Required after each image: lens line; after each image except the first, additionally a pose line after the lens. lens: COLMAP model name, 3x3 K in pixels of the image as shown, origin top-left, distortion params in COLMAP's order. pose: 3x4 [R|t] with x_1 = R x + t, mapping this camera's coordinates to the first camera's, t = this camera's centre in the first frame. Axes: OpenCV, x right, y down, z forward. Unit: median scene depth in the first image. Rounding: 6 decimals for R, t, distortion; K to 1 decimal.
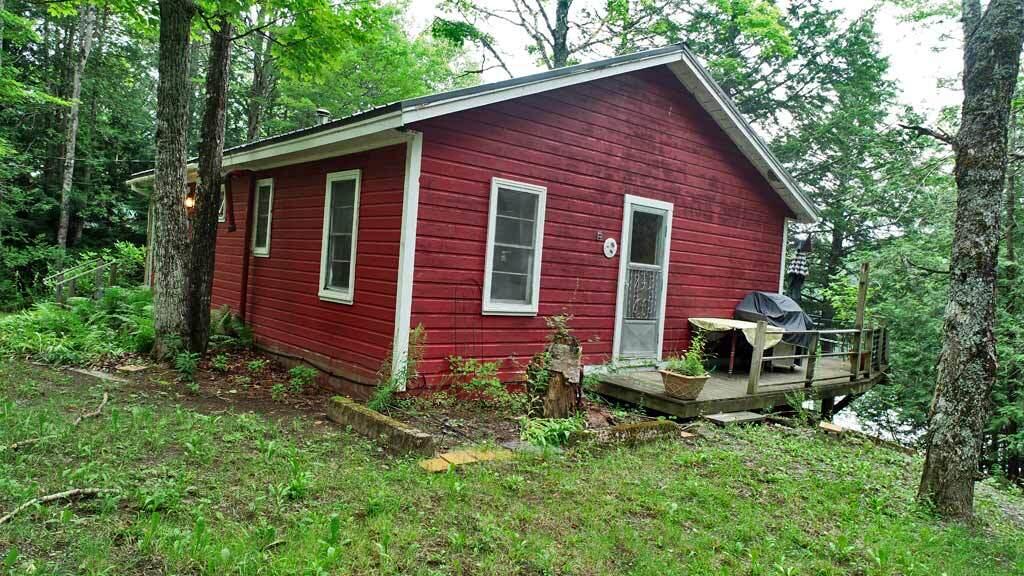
lens RADIAL K [[680.9, 0, 508.0], [0, 680.9, 293.7], [0, 0, 1]] dist [-0.005651, -0.007246]
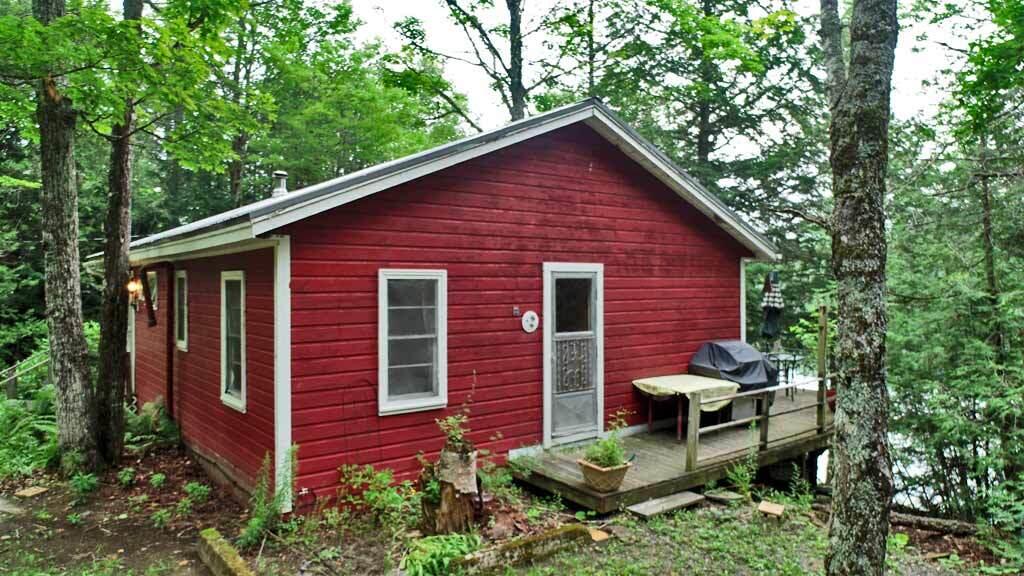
lens RADIAL K [[680.9, 0, 508.0], [0, 680.9, 293.7], [0, 0, 1]] dist [-0.005651, -0.007246]
pose [[0.996159, -0.074913, -0.045339, 0.182371], [0.074082, 0.997057, -0.019735, -0.098938], [0.046684, 0.016301, 0.998777, 0.063983]]
